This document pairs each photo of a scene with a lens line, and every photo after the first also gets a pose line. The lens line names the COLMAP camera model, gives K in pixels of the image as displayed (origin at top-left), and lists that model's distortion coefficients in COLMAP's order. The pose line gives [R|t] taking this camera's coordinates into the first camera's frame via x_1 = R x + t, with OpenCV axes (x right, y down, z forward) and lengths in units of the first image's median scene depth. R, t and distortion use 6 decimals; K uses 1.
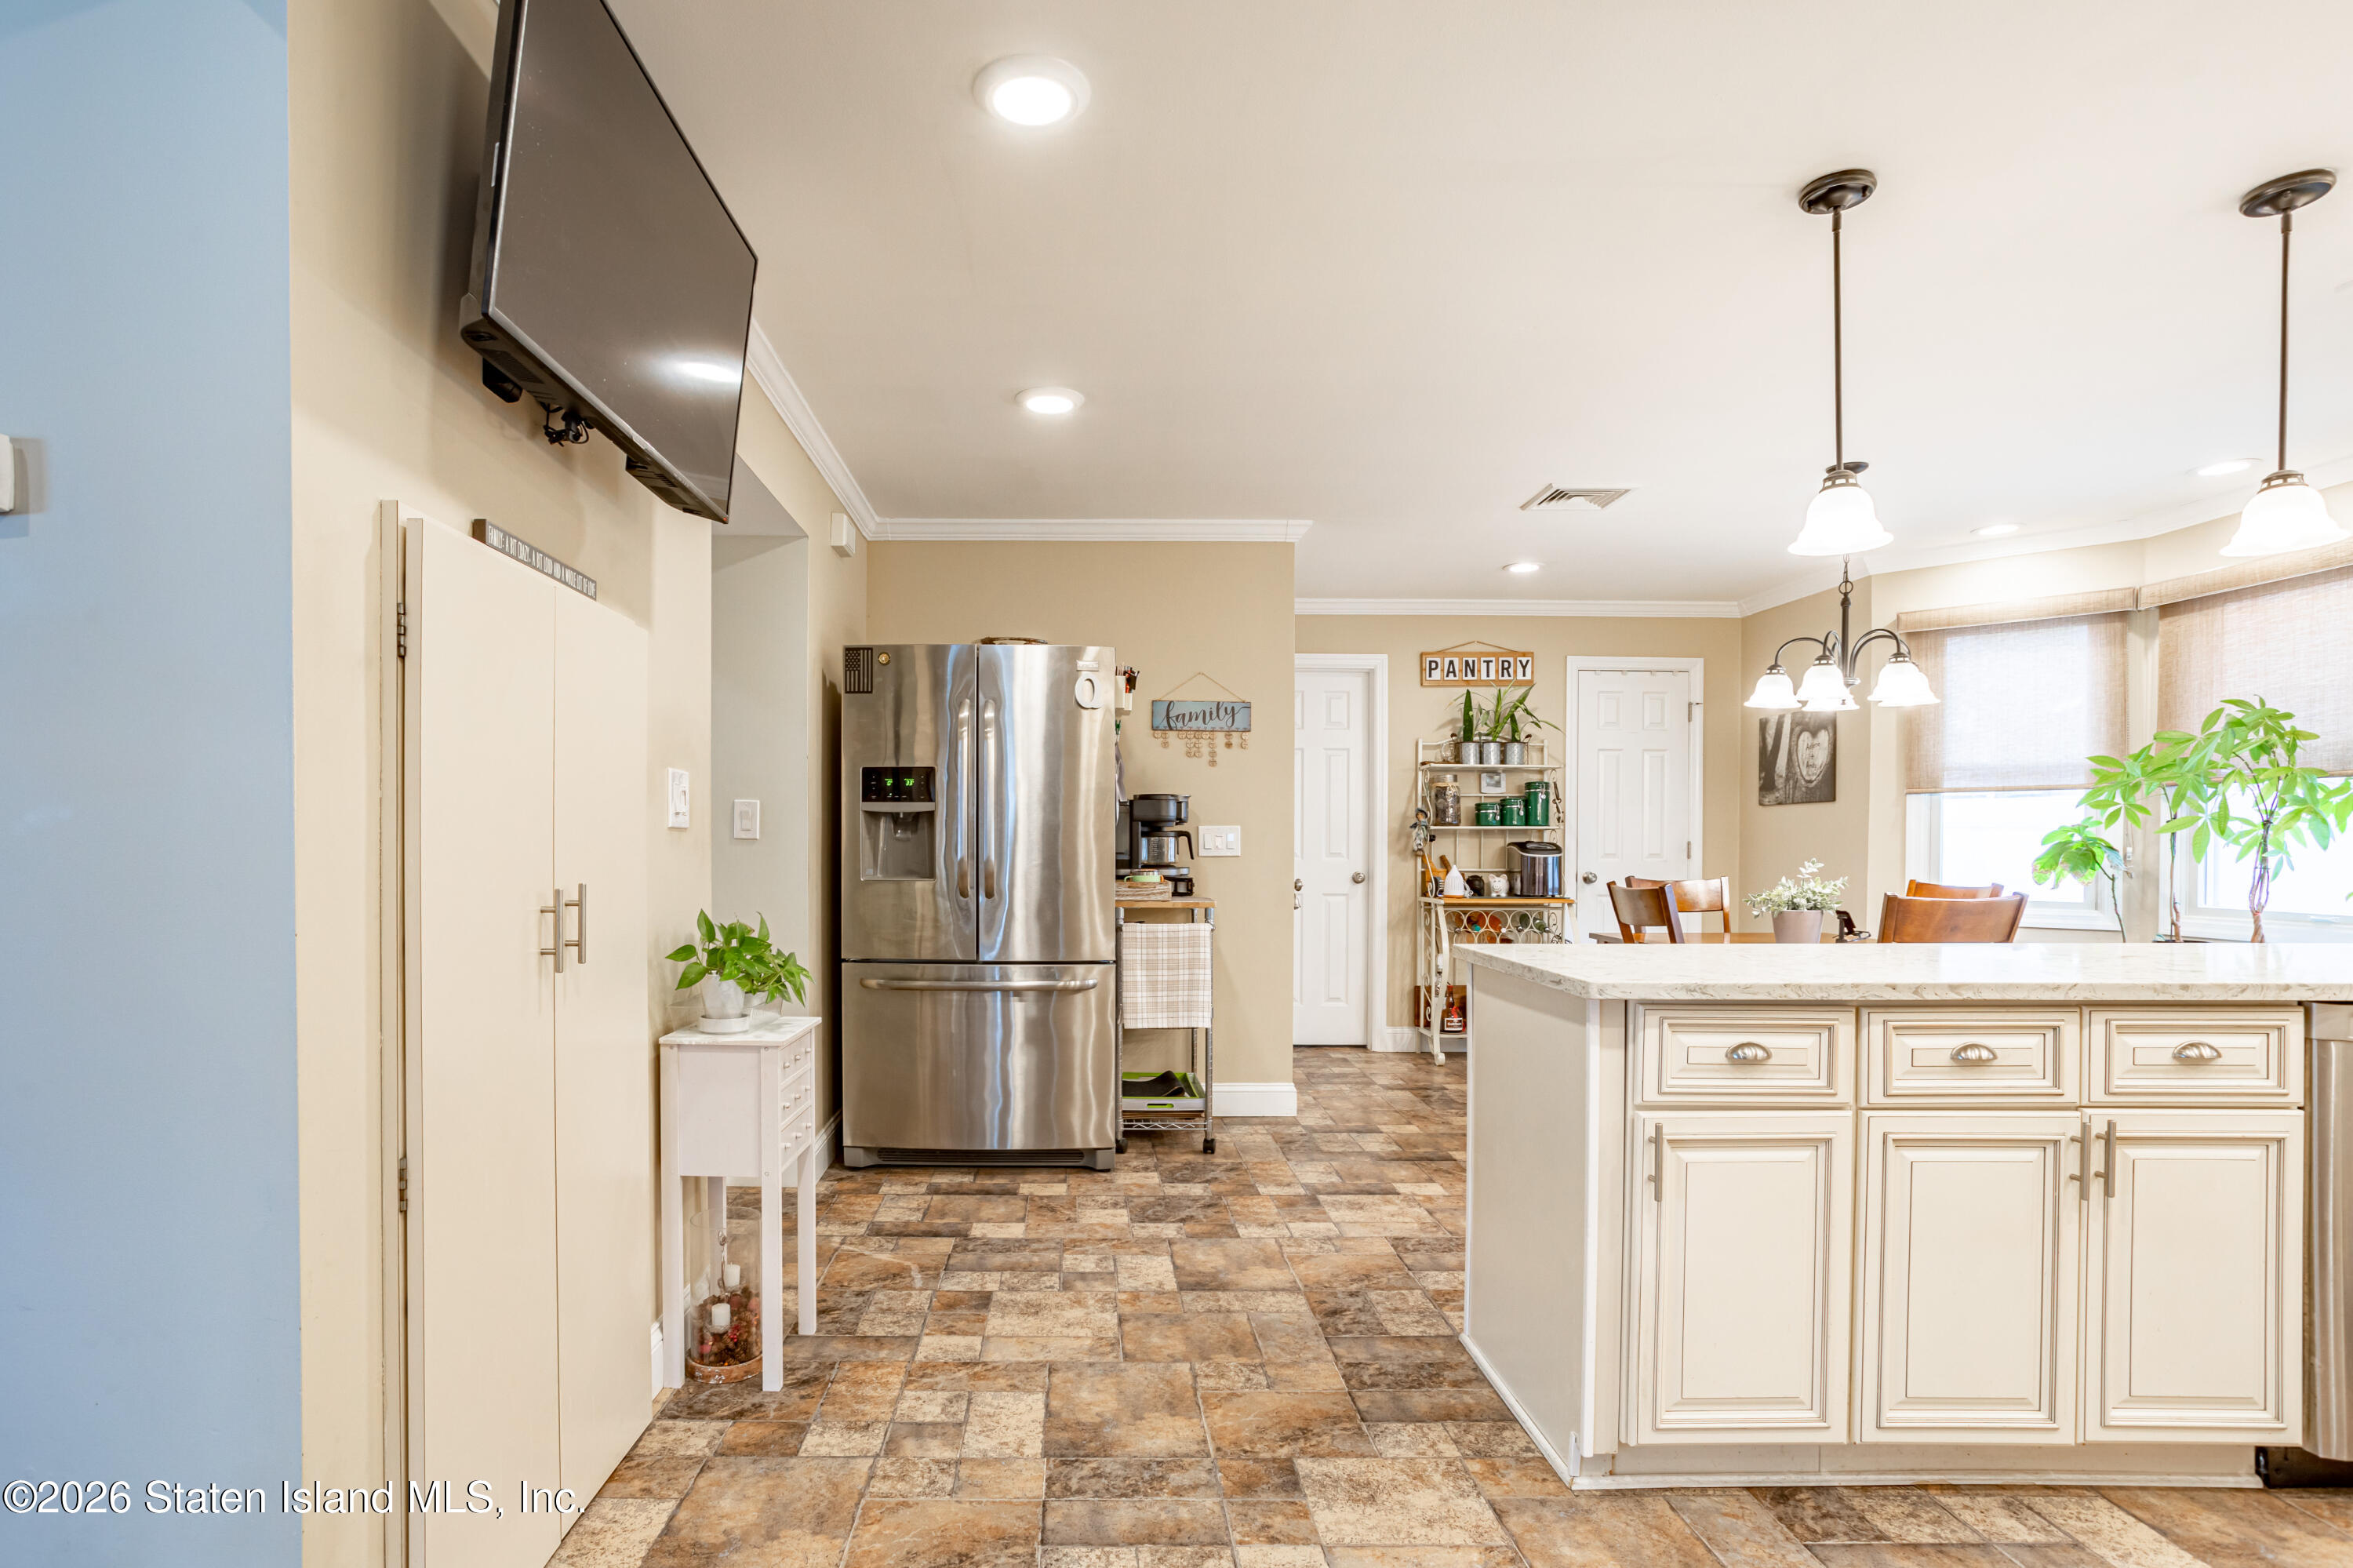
lens RADIAL K [[1225.3, 0, 1164.1], [0, 1225.3, 906.8], [0, 0, 1]] dist [-0.031217, 0.001947]
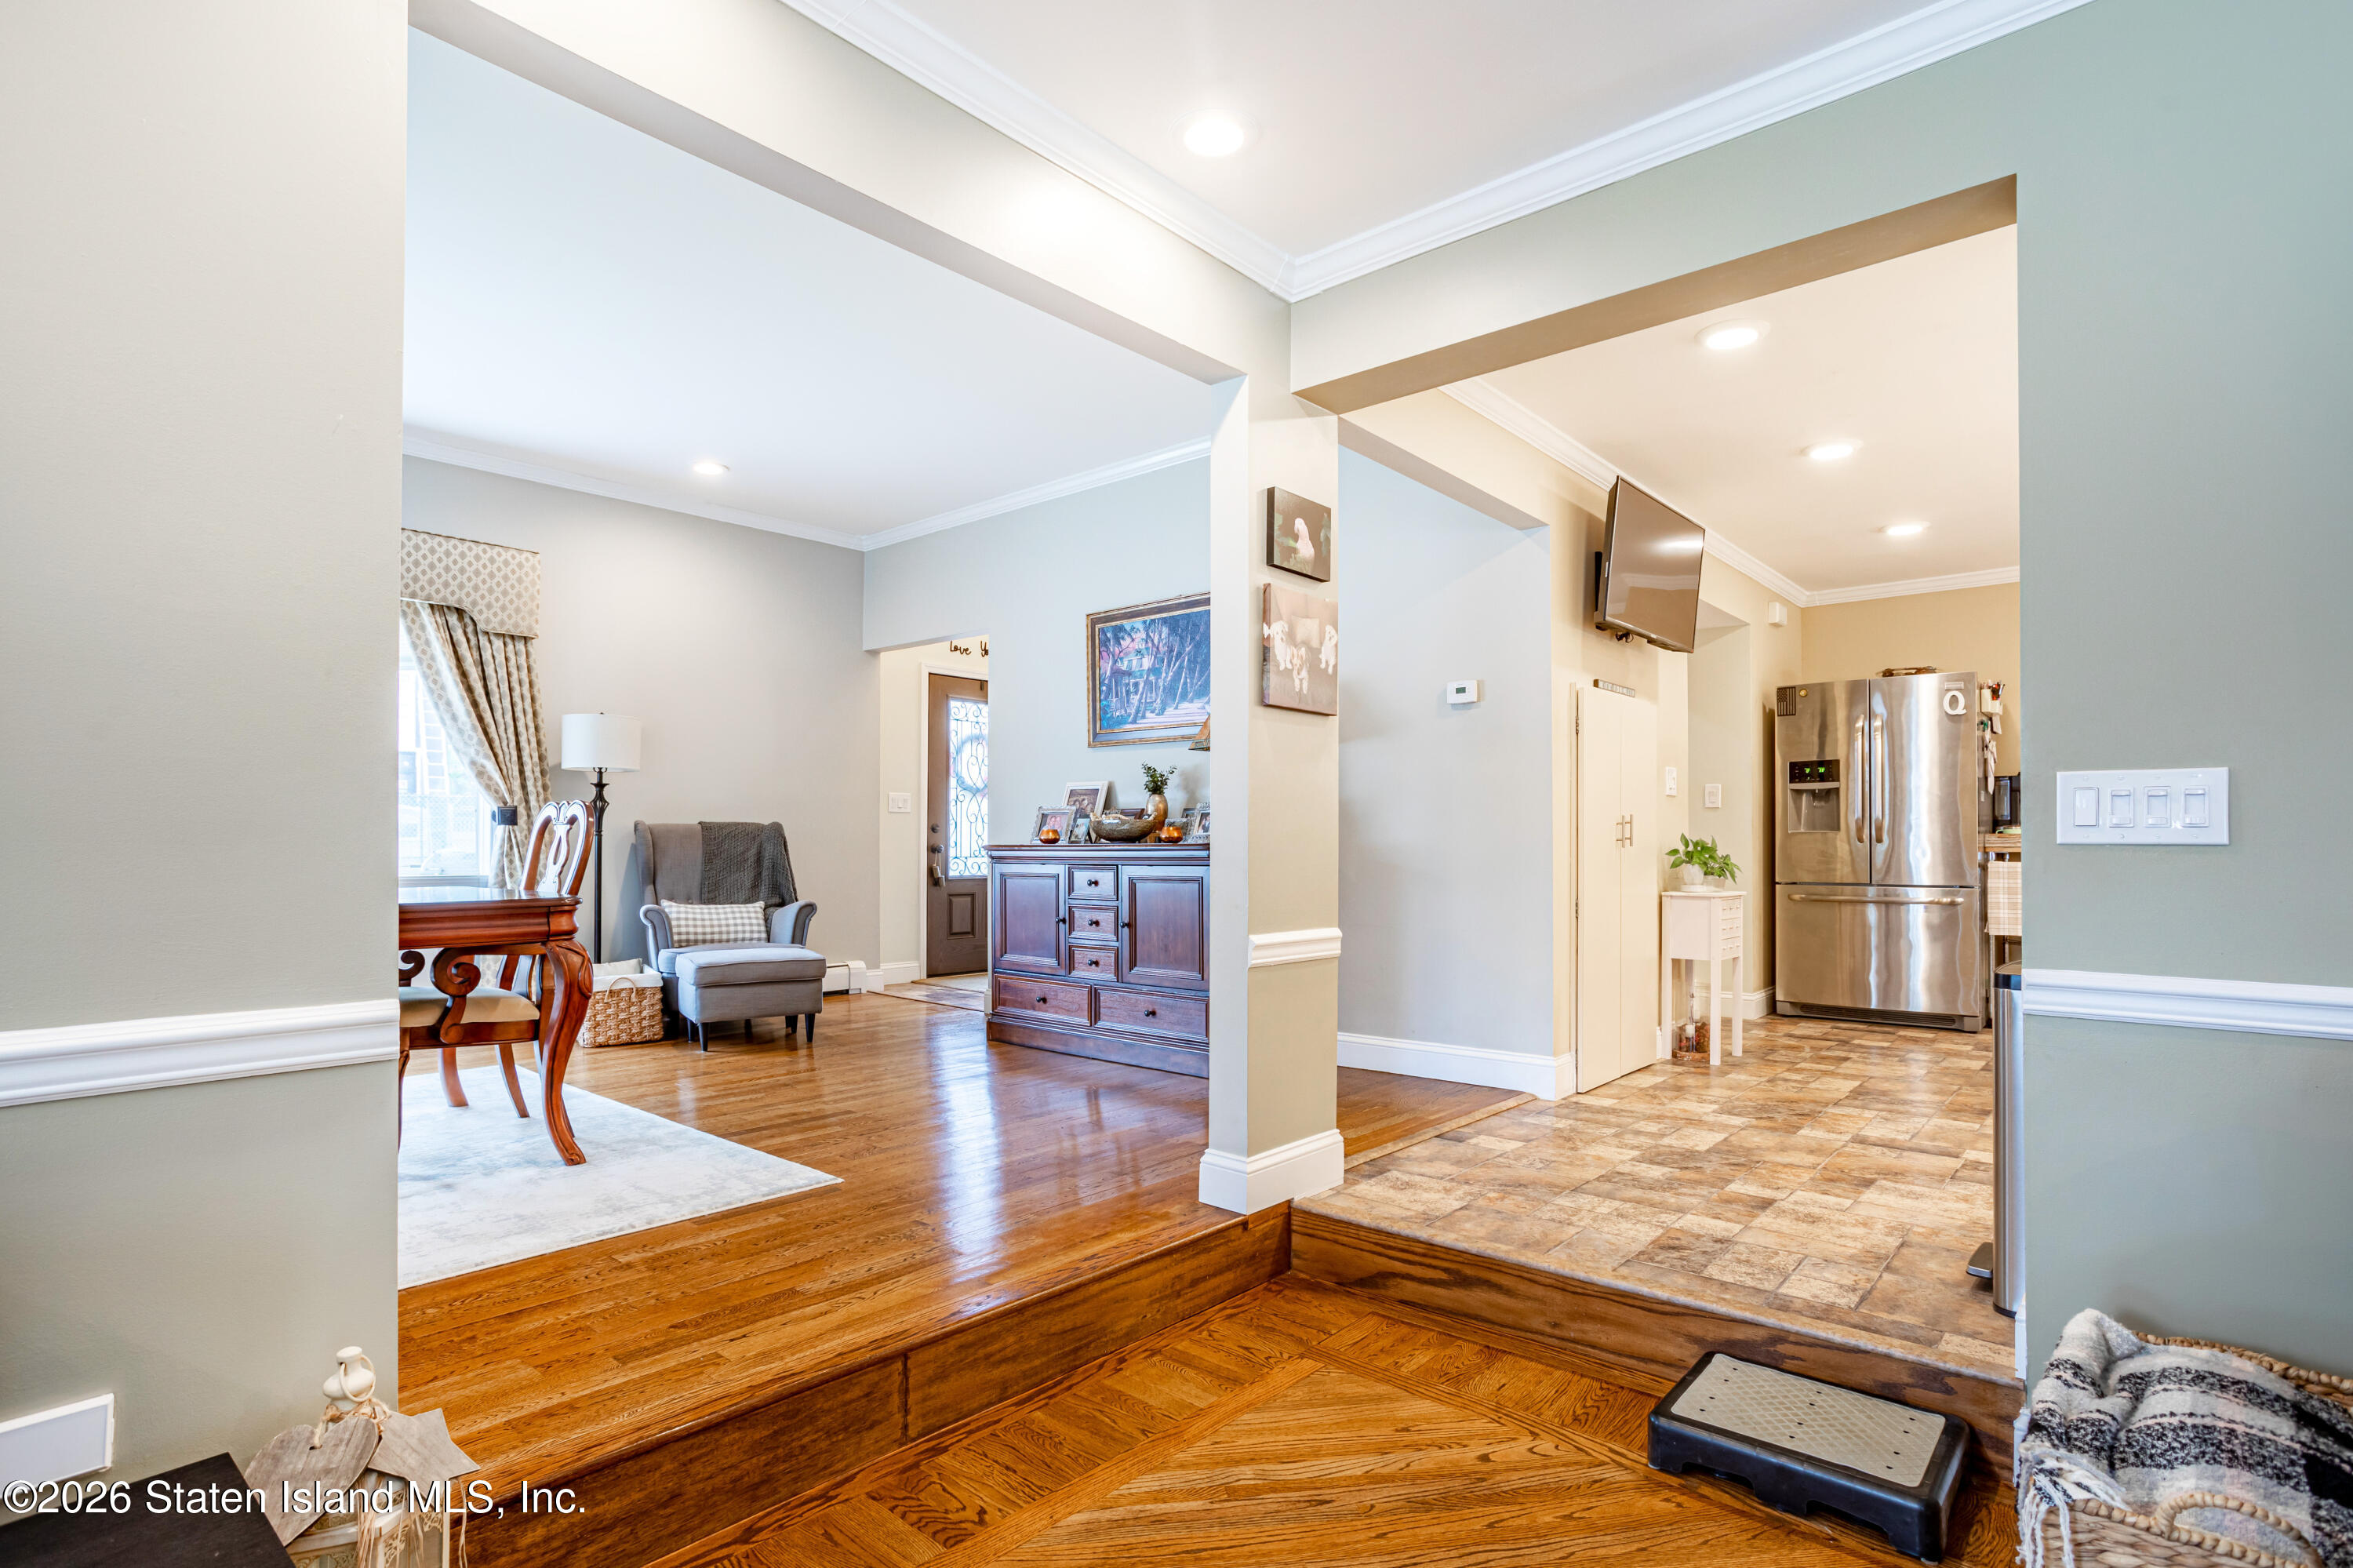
lens RADIAL K [[1177.8, 0, 1167.7], [0, 1177.8, 793.4], [0, 0, 1]] dist [-0.020718, 0.002489]
pose [[0.705242, -0.031410, -0.708270, 0.235714], [-0.035426, 0.996209, -0.079454, 0.069372], [0.708081, 0.081125, 0.701456, -0.577165]]
